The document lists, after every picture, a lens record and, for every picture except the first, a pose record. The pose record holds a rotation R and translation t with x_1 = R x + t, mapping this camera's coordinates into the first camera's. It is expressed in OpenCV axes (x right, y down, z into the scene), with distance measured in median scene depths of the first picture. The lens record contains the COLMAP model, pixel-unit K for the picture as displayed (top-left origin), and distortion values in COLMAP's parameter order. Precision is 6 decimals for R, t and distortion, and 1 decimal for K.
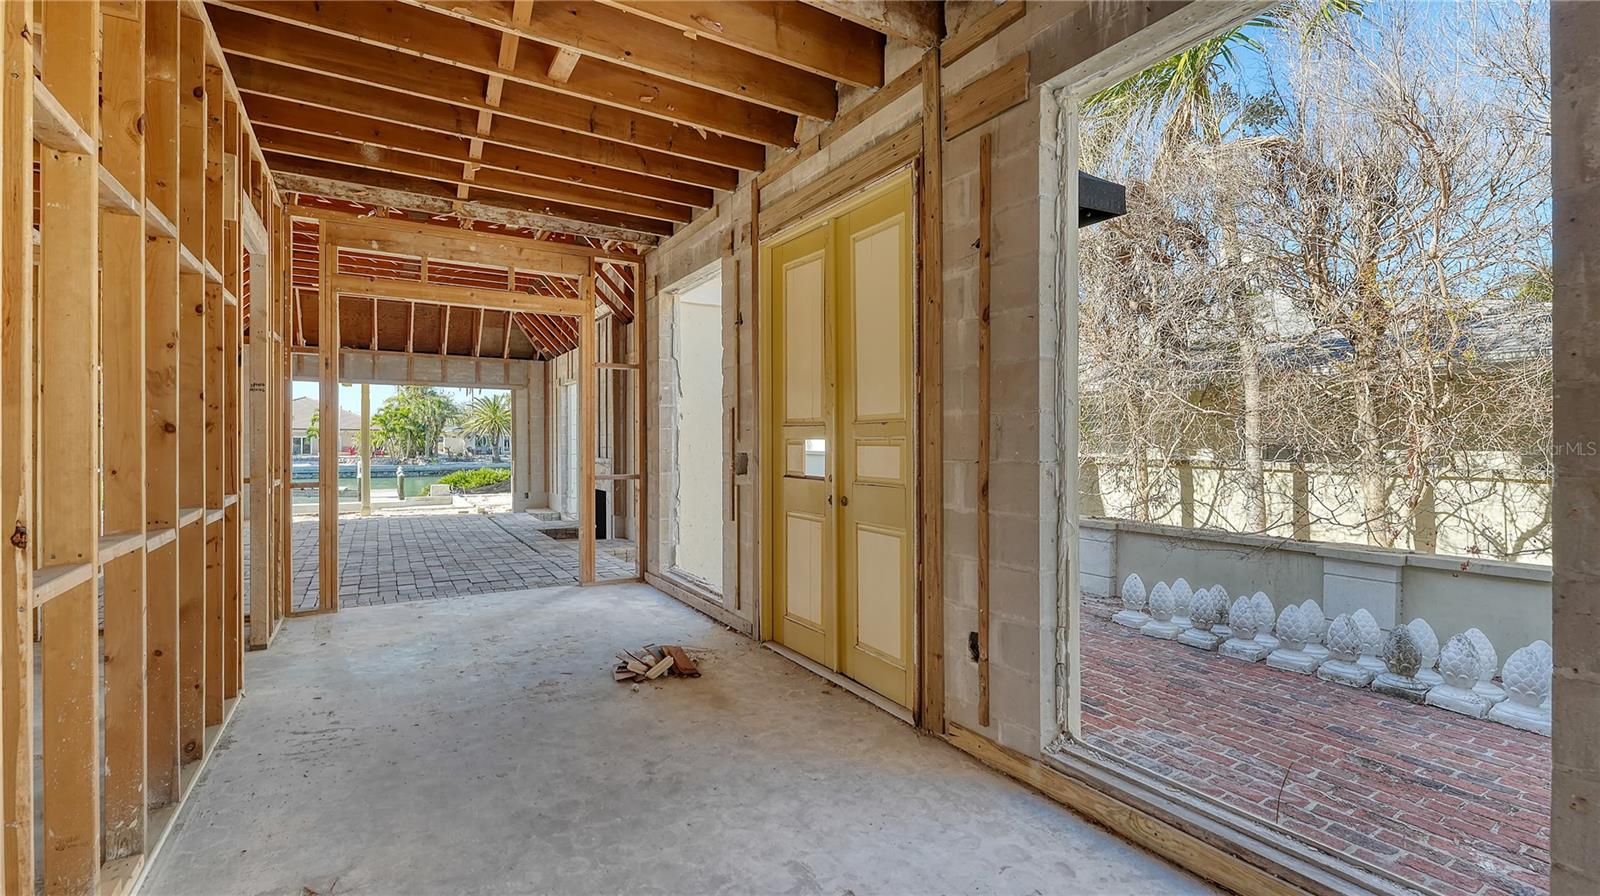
lens RADIAL K [[705.5, 0, 803.8], [0, 705.5, 439.3], [0, 0, 1]] dist [0.000749, 0.000056]
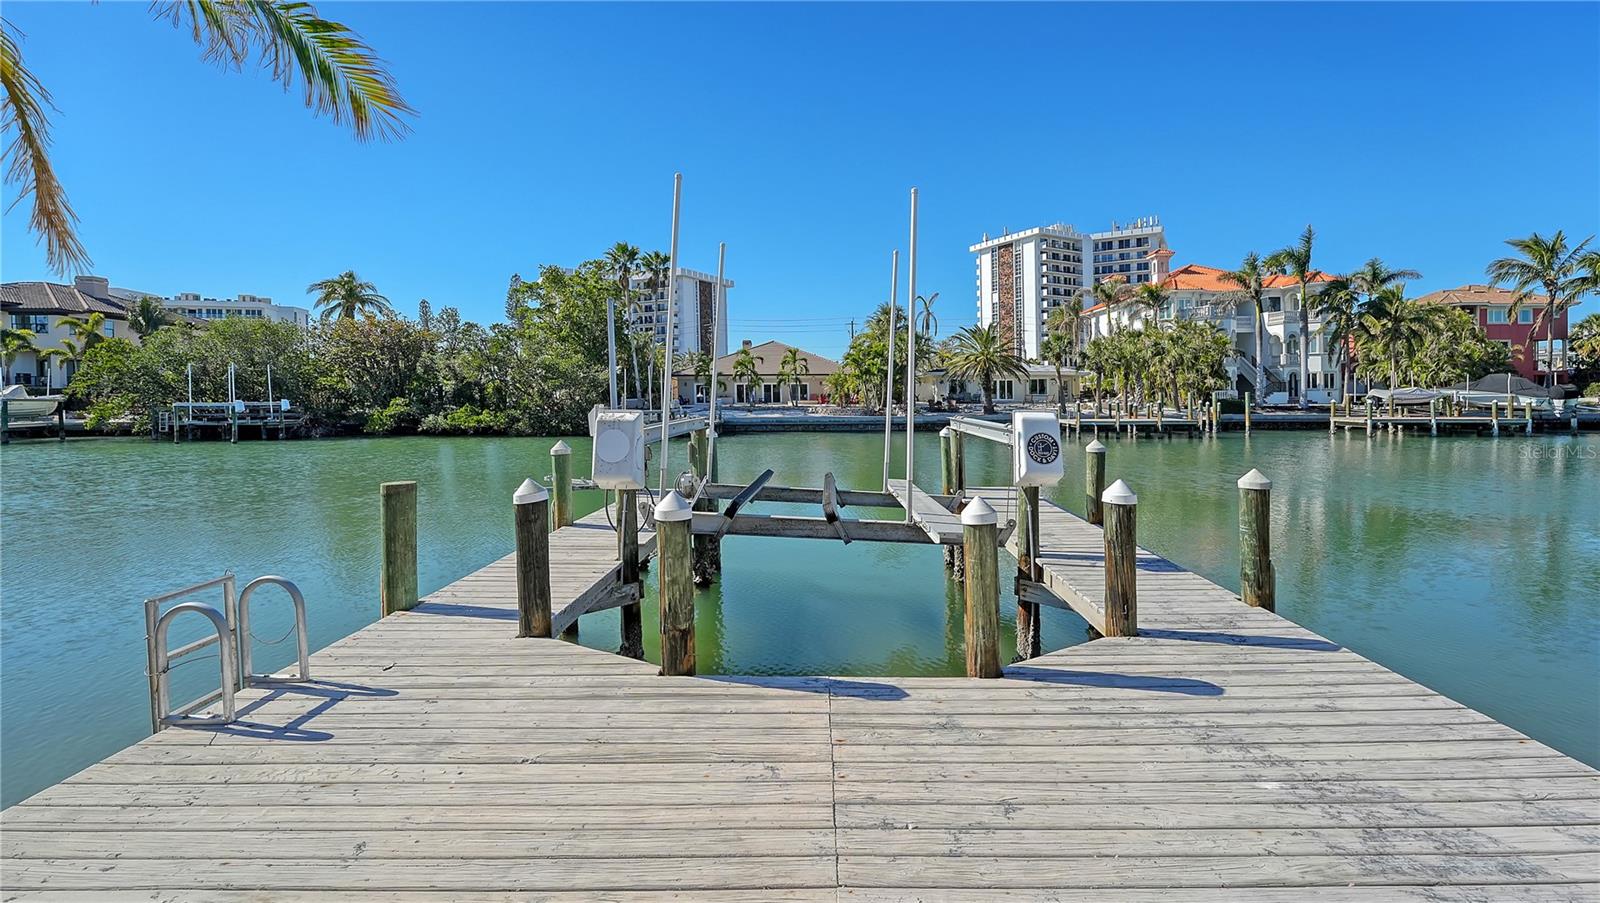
lens RADIAL K [[650.7, 0, 821.0], [0, 650.7, 390.5], [0, 0, 1]] dist [-0.000533, 0.000073]
pose [[0.863745, -0.011498, -0.503798, -0.264869], [0.014035, 0.999901, 0.001242, 0.005968], [0.503734, -0.008144, 0.863821, 0.349627]]
